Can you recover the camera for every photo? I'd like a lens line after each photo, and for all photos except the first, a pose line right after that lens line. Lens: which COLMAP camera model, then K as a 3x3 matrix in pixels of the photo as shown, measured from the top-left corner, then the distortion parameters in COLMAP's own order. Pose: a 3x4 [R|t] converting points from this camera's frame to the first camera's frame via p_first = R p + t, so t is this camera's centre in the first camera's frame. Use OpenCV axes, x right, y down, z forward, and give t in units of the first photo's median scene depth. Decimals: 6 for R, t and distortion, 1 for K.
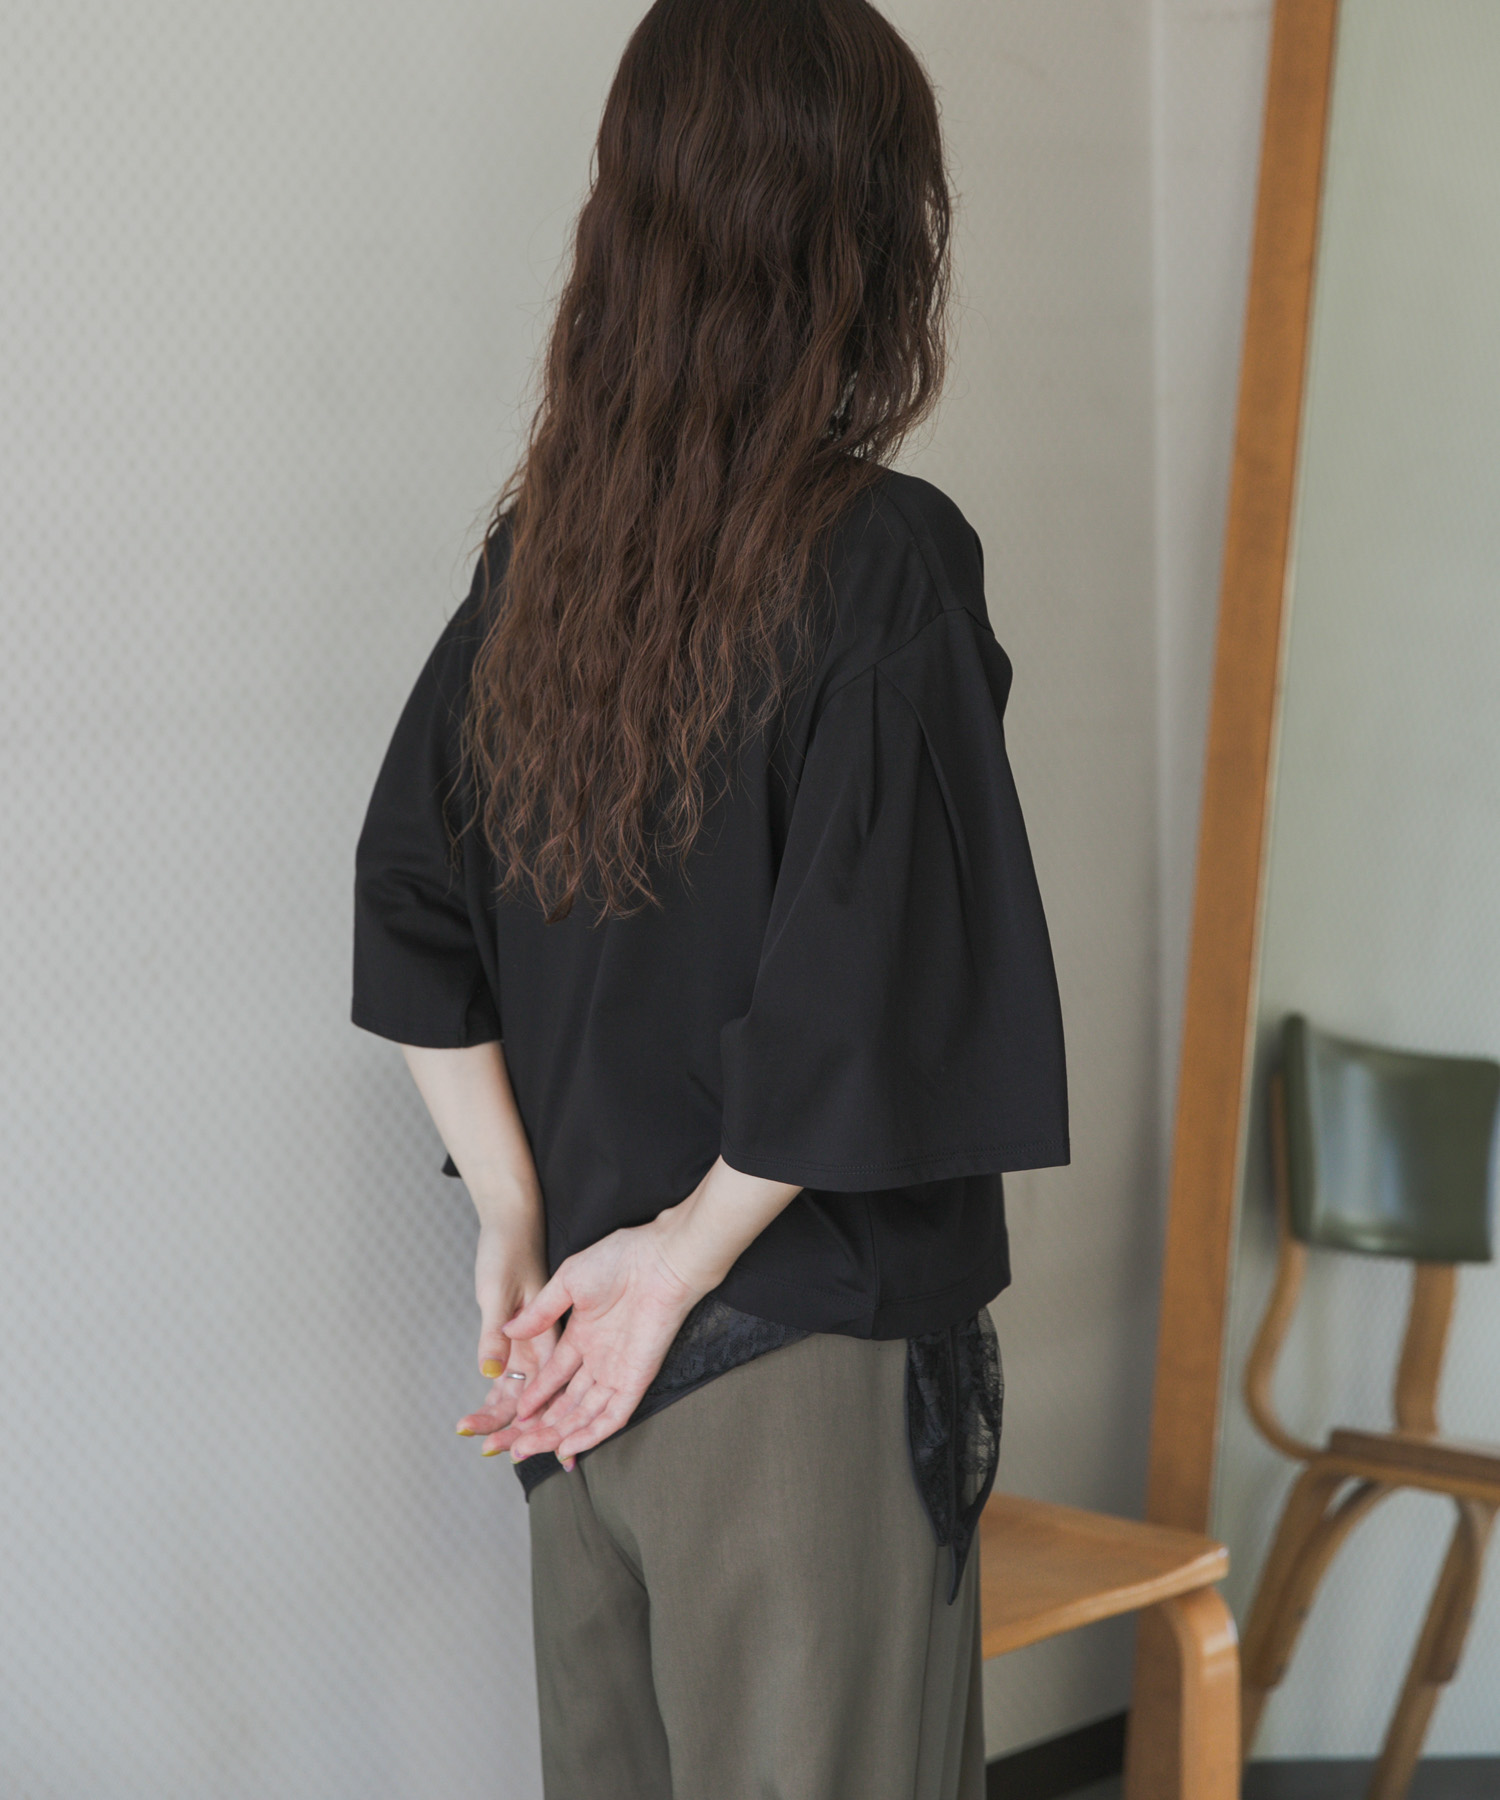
lens RADIAL K [[3915.5, 0, 732.2], [0, 3915.5, 899.2], [0, 0, 1]] dist [-0.016677, 0.234841]
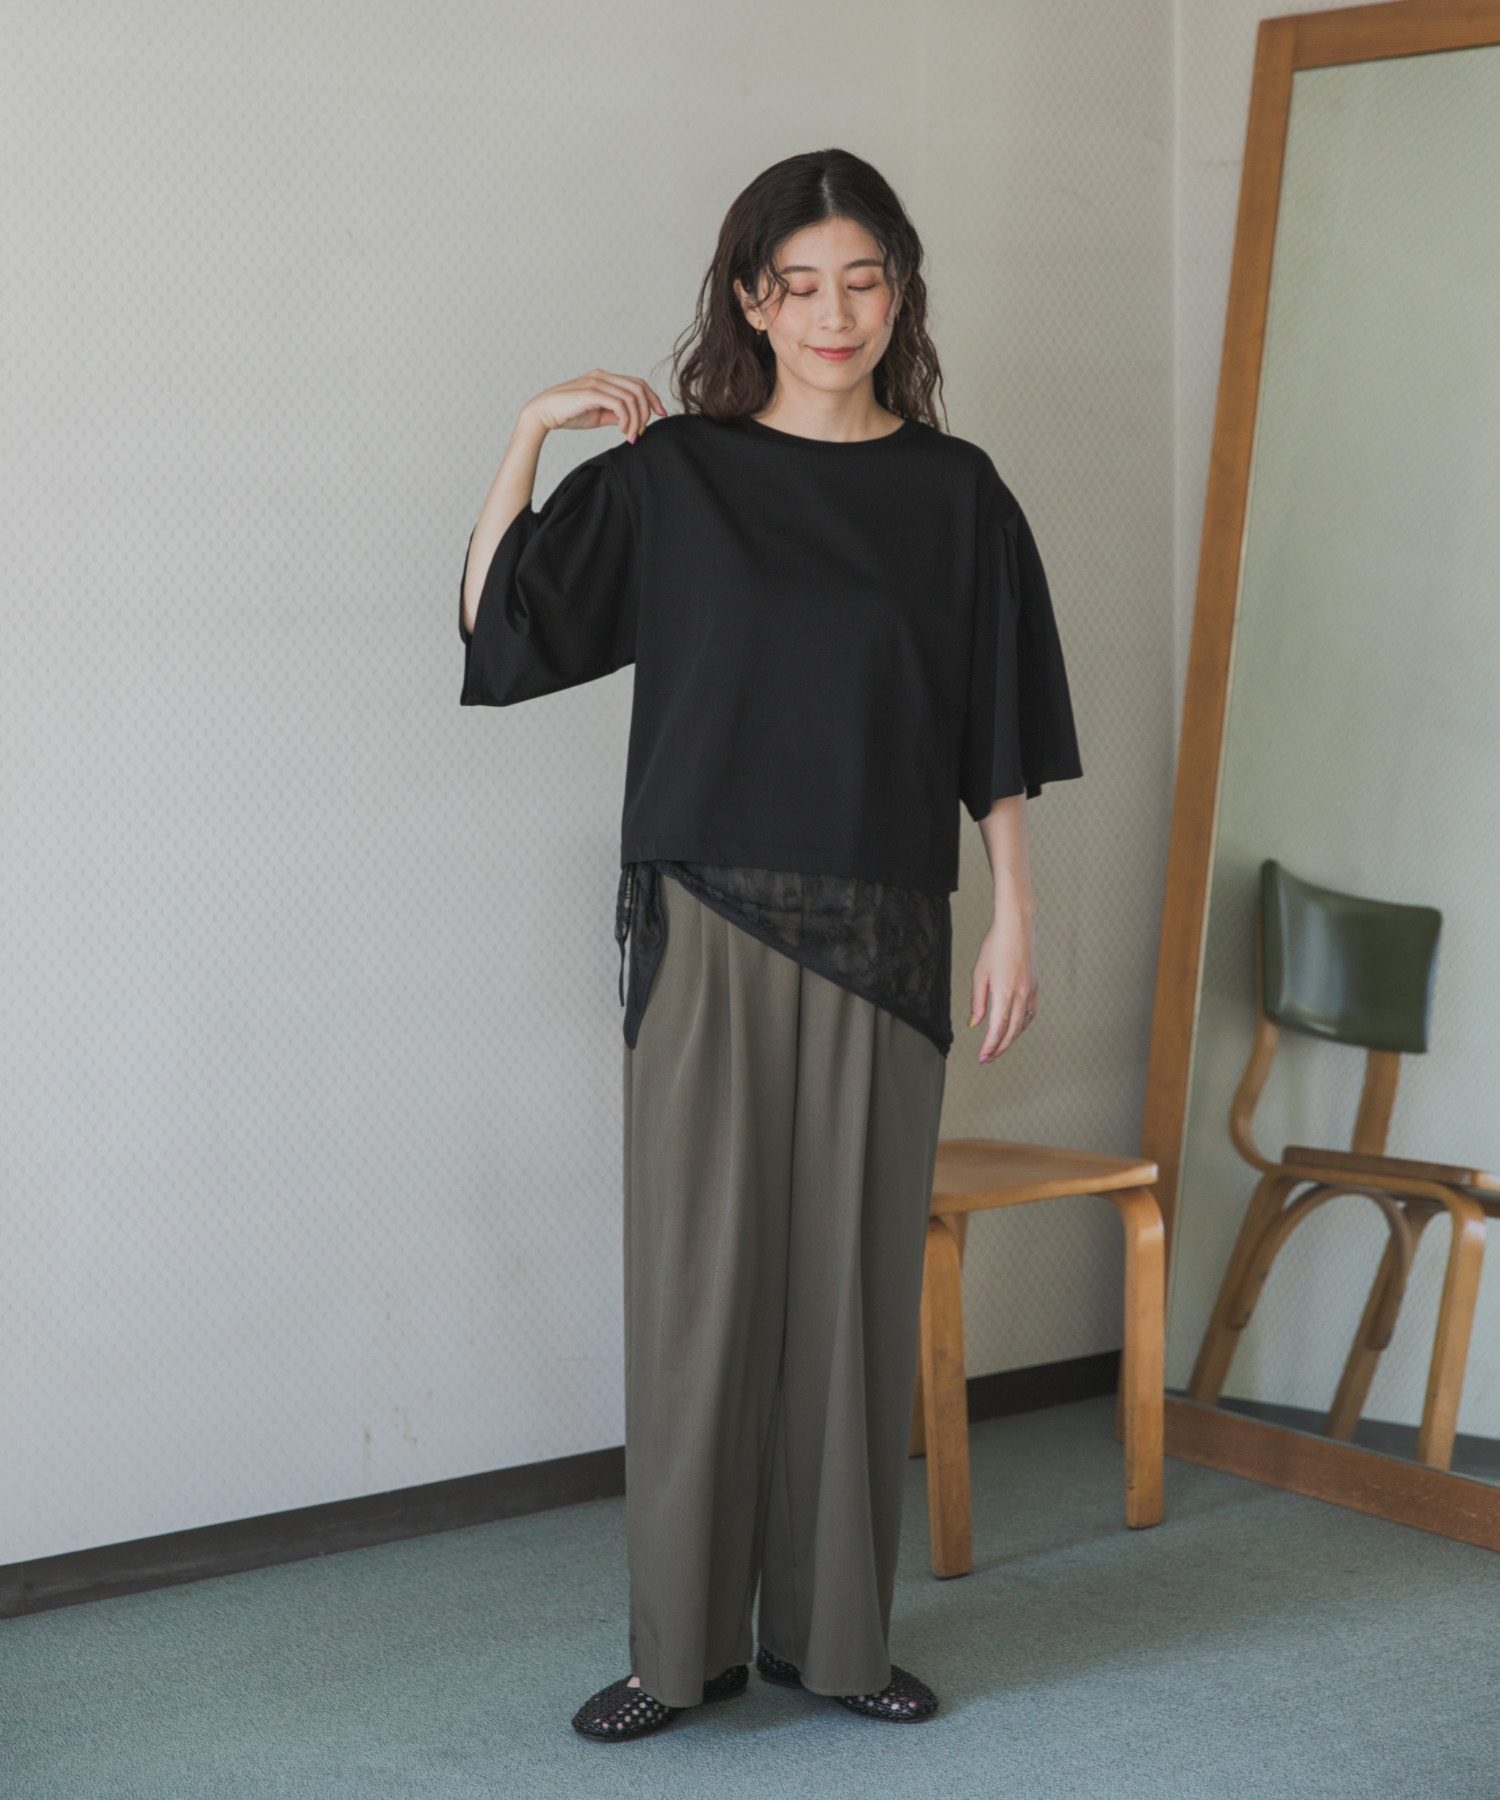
lens RADIAL K [[3583.5, 0, 751.4], [0, 3583.5, 833.7], [0, 0, 1]] dist [0.032745, -0.174510]
pose [[0.997048, 0.016813, -0.074911, 0.069825], [-0.019010, 0.999407, -0.028715, 0.079608], [0.074384, 0.030054, 0.996777, -0.409901]]
